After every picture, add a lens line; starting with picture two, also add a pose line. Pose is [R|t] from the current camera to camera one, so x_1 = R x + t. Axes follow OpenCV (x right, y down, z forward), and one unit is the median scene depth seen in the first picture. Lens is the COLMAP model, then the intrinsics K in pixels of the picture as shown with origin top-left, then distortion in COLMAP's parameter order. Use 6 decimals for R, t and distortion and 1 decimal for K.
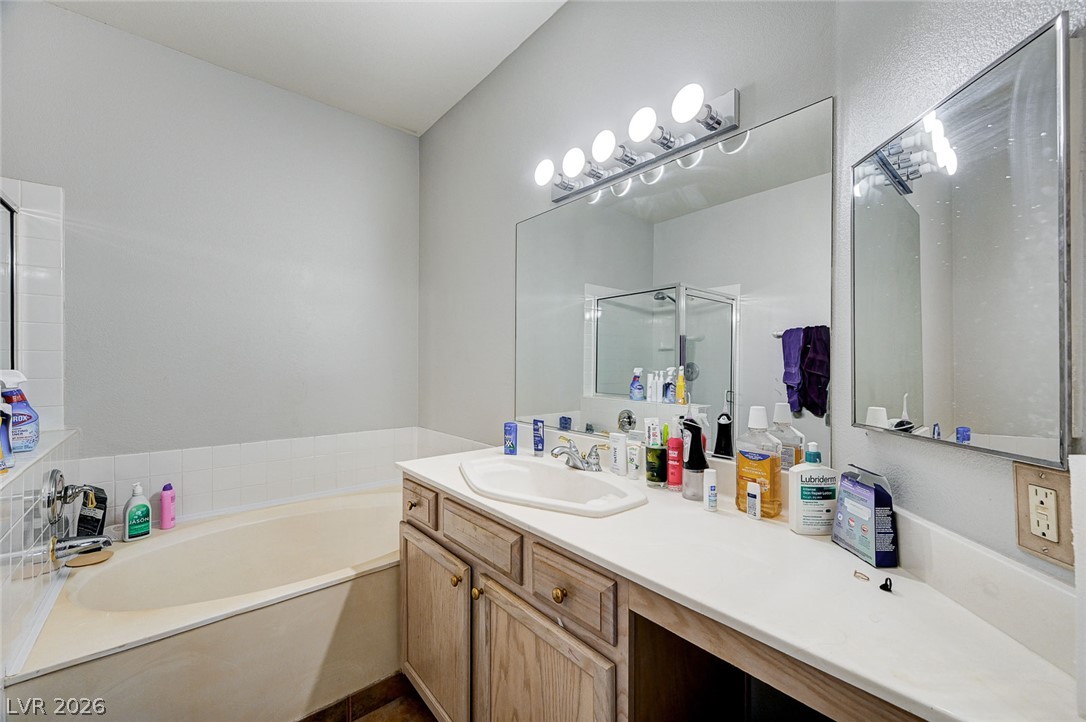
lens RADIAL K [[435.1, 0, 550.8], [0, 435.1, 361.1], [0, 0, 1]] dist [-0.000508, 0.000057]
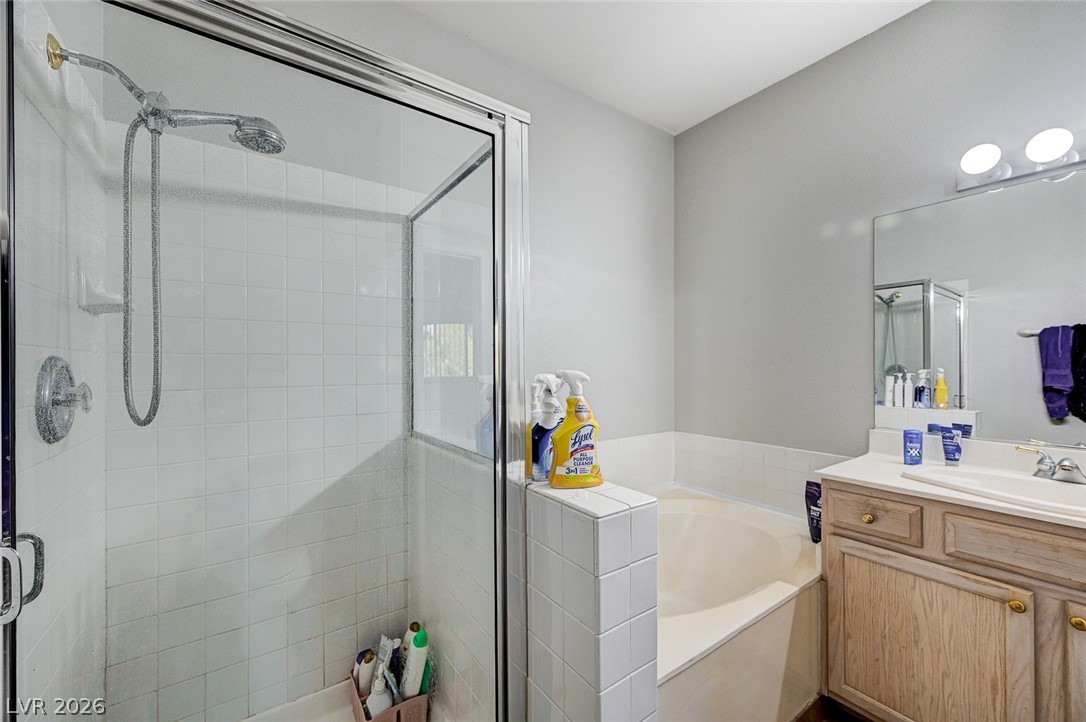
lens RADIAL K [[433.7, 0, 543.0], [0, 433.7, 361.0], [0, 0, 1]] dist [-0.000415, 0.000458]
pose [[0.995593, -0.005872, -0.093595, -0.661583], [0.005298, 0.999966, -0.006379, -0.003601], [0.093630, 0.005855, 0.995590, 0.002017]]
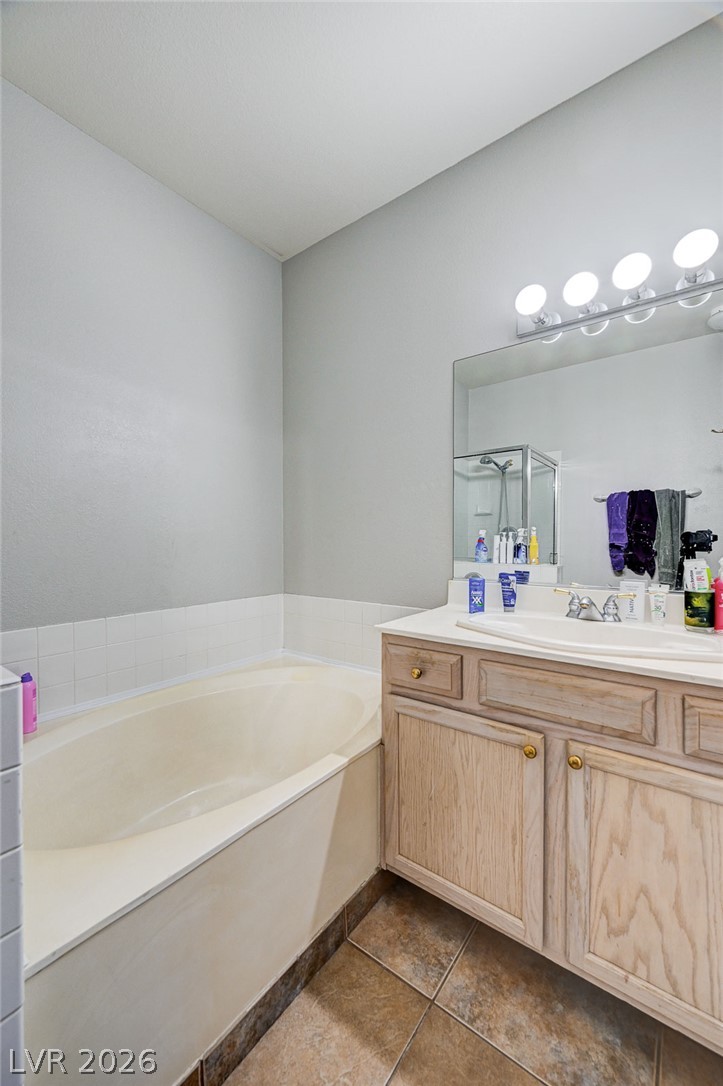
lens RADIAL K [[434.1, 0, 365.6], [0, 434.1, 543.7], [0, 0, 1]] dist [-0.000876, 0.000213]
pose [[0.978002, -0.008801, 0.208410, -0.423714], [0.005131, 0.999822, 0.018145, 0.044371], [-0.208533, -0.016677, 0.977873, 0.137730]]
